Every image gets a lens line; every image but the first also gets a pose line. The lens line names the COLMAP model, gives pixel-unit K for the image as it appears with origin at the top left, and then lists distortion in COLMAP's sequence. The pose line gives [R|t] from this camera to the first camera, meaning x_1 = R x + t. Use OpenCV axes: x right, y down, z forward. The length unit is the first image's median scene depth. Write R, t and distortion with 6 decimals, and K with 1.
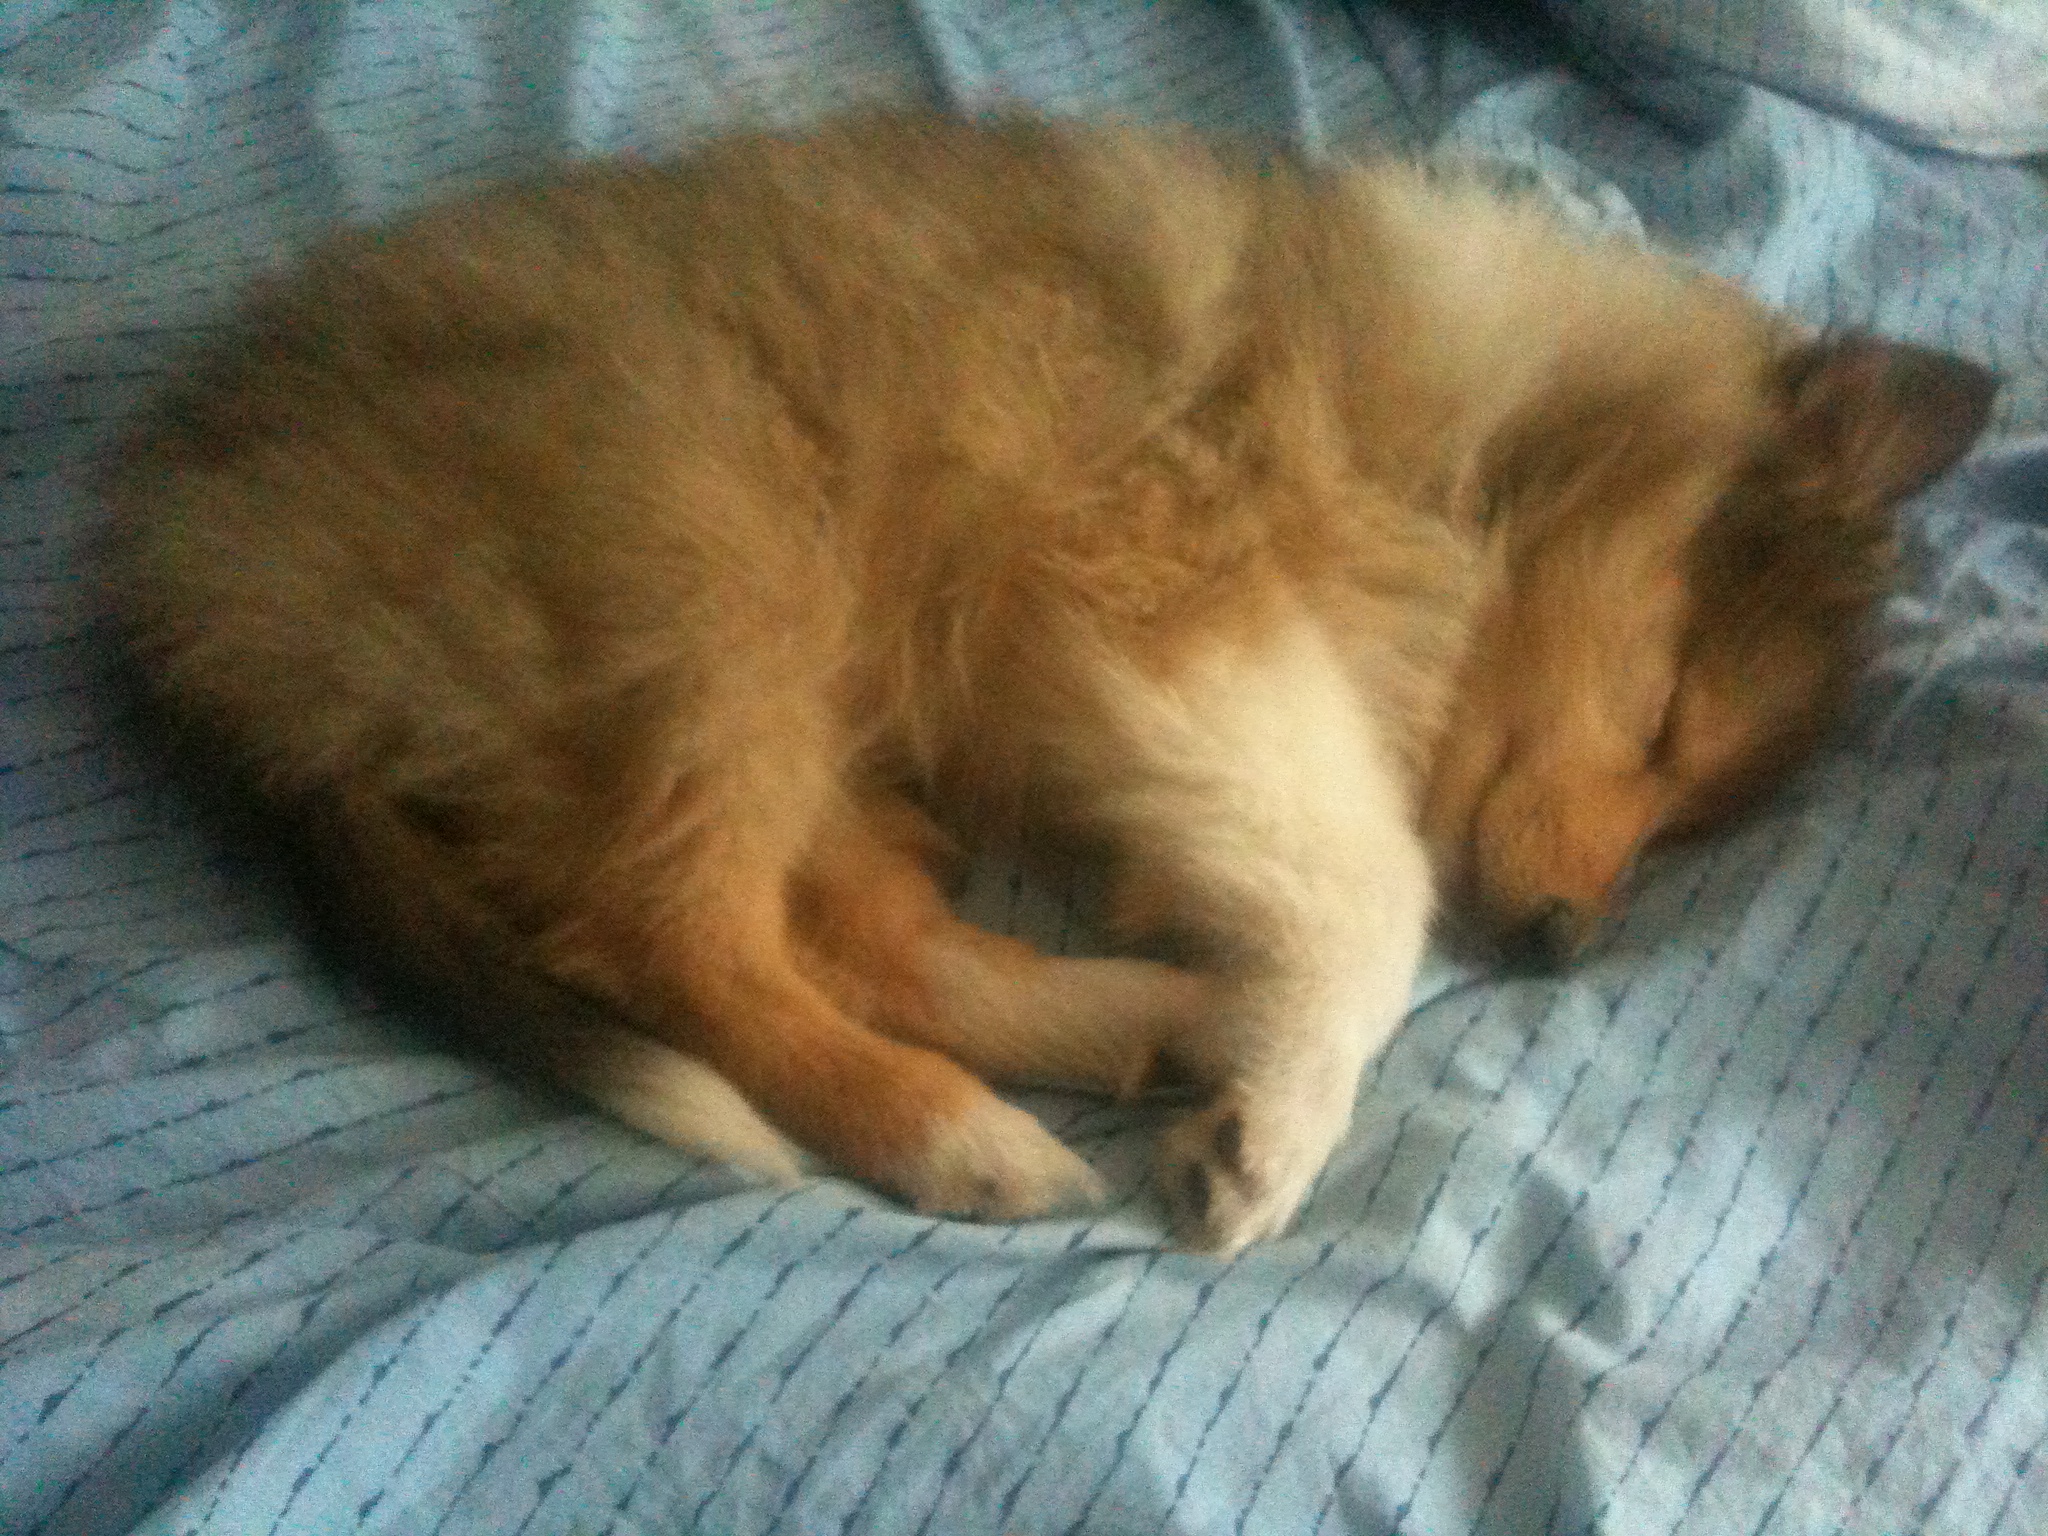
lens RADIAL K [[2129.0, 0, 1018.9], [0, 2129.0, 914.3], [0, 0, 1]] dist [0.051569, -0.282784]
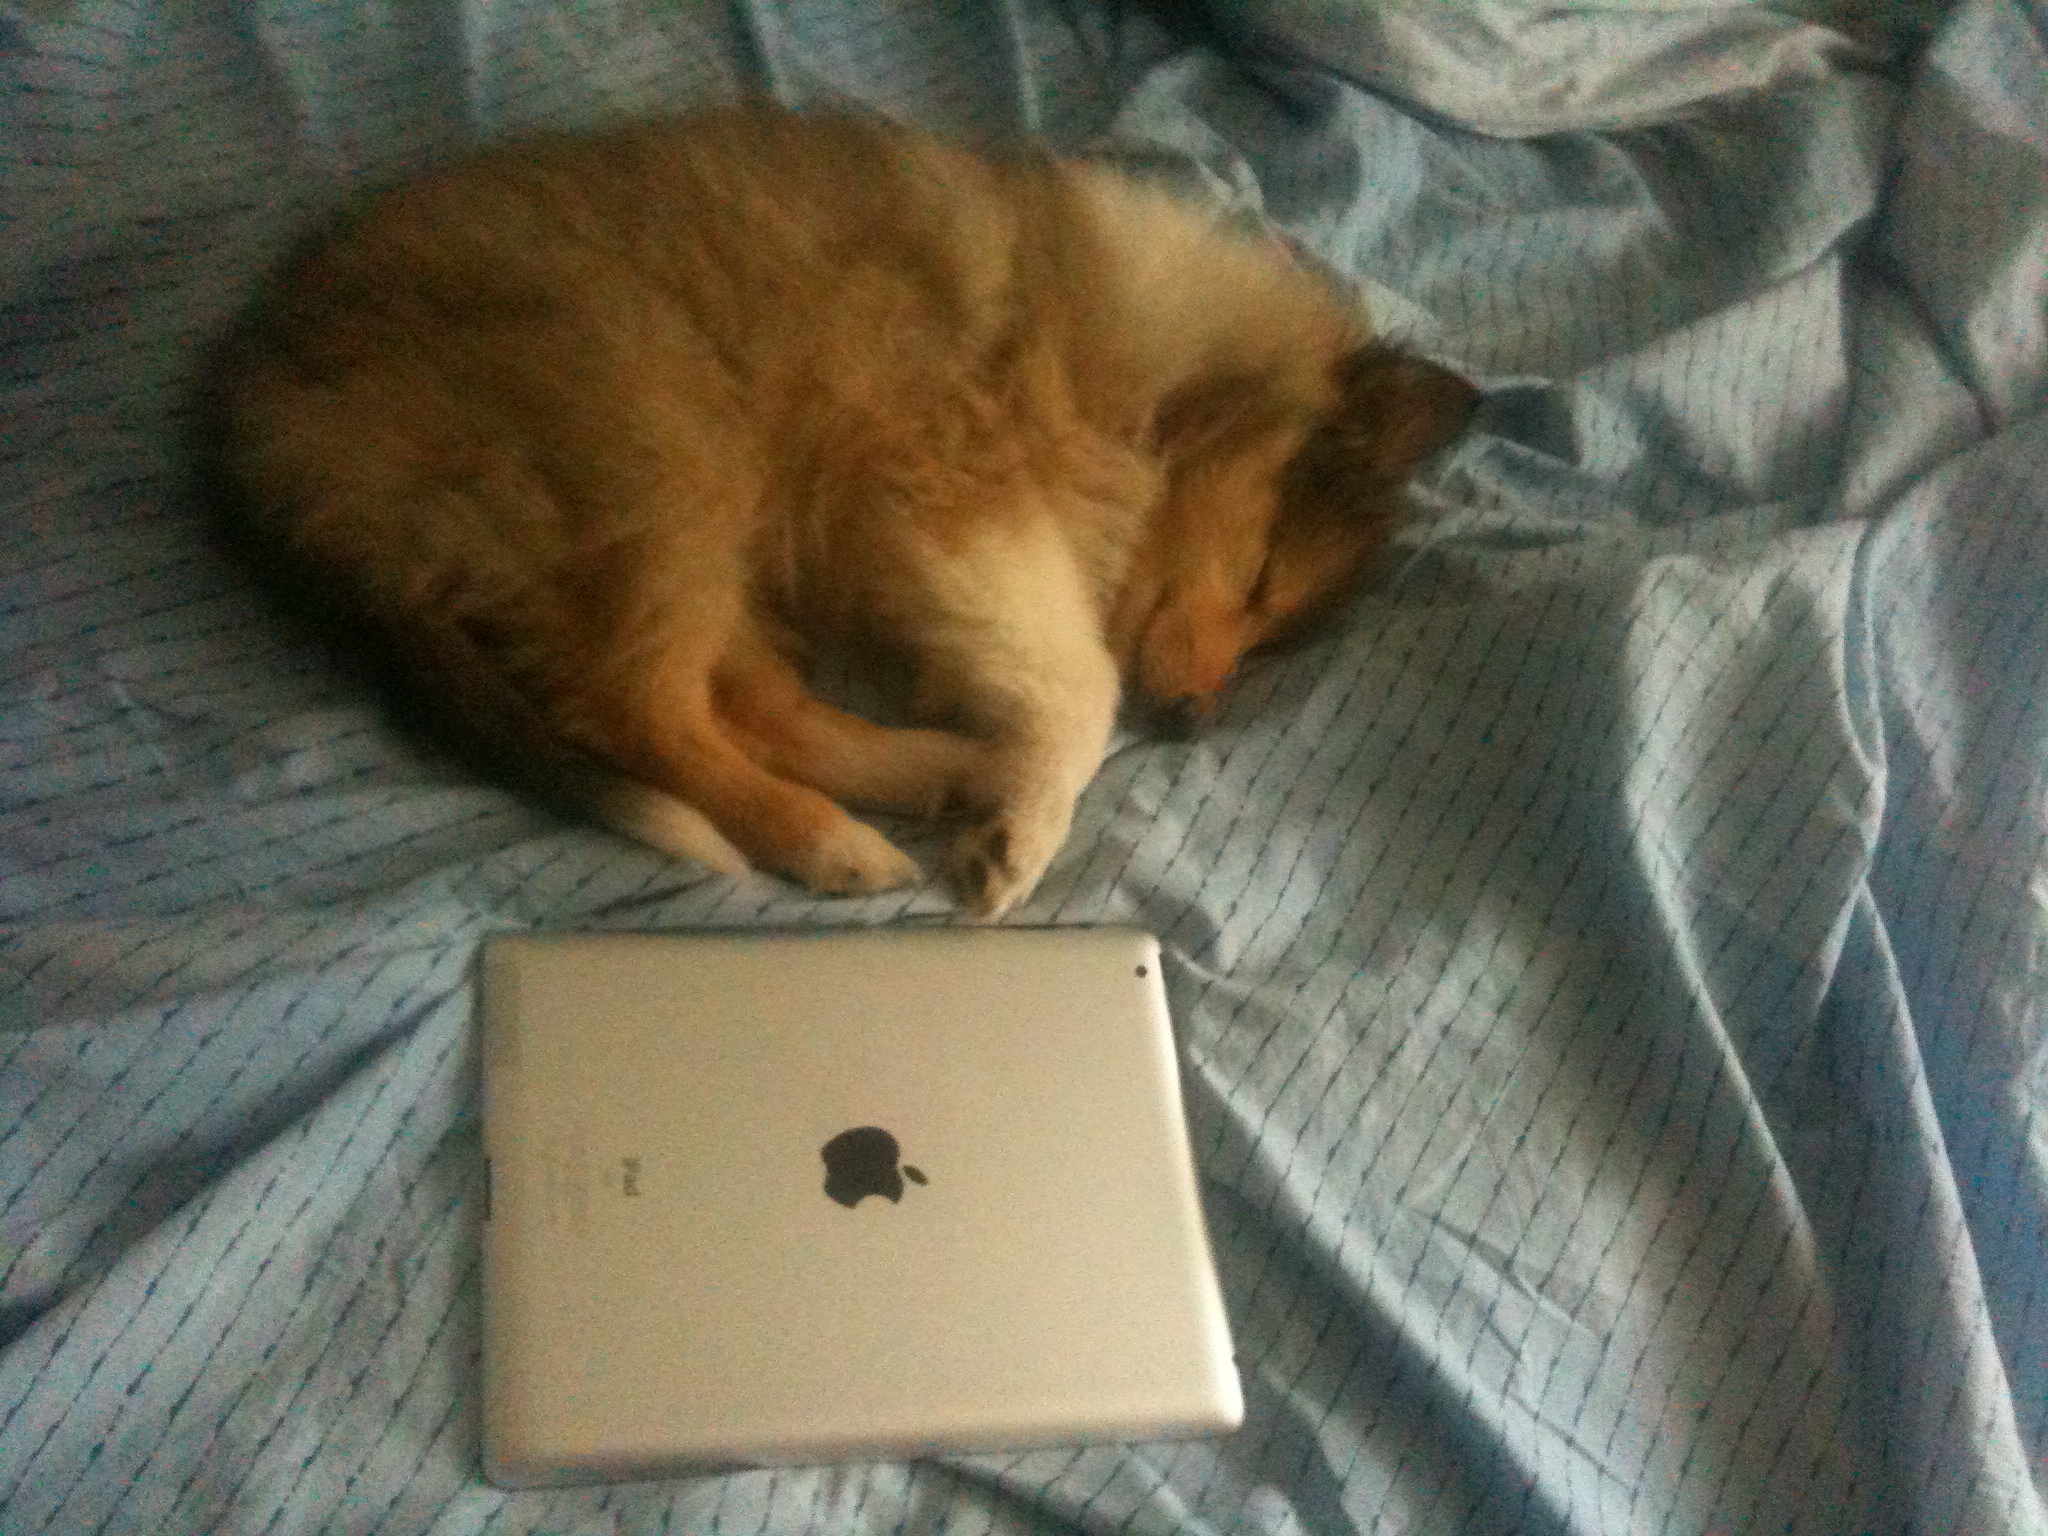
lens RADIAL K [[2129.0, 0, 1018.9], [0, 2129.0, 914.3], [0, 0, 1]] dist [0.051569, -0.282784]
pose [[0.980840, -0.004121, 0.194772, -0.190978], [-0.026601, 0.987579, 0.154856, -0.089405], [-0.192991, -0.157070, 0.968547, -0.558539]]
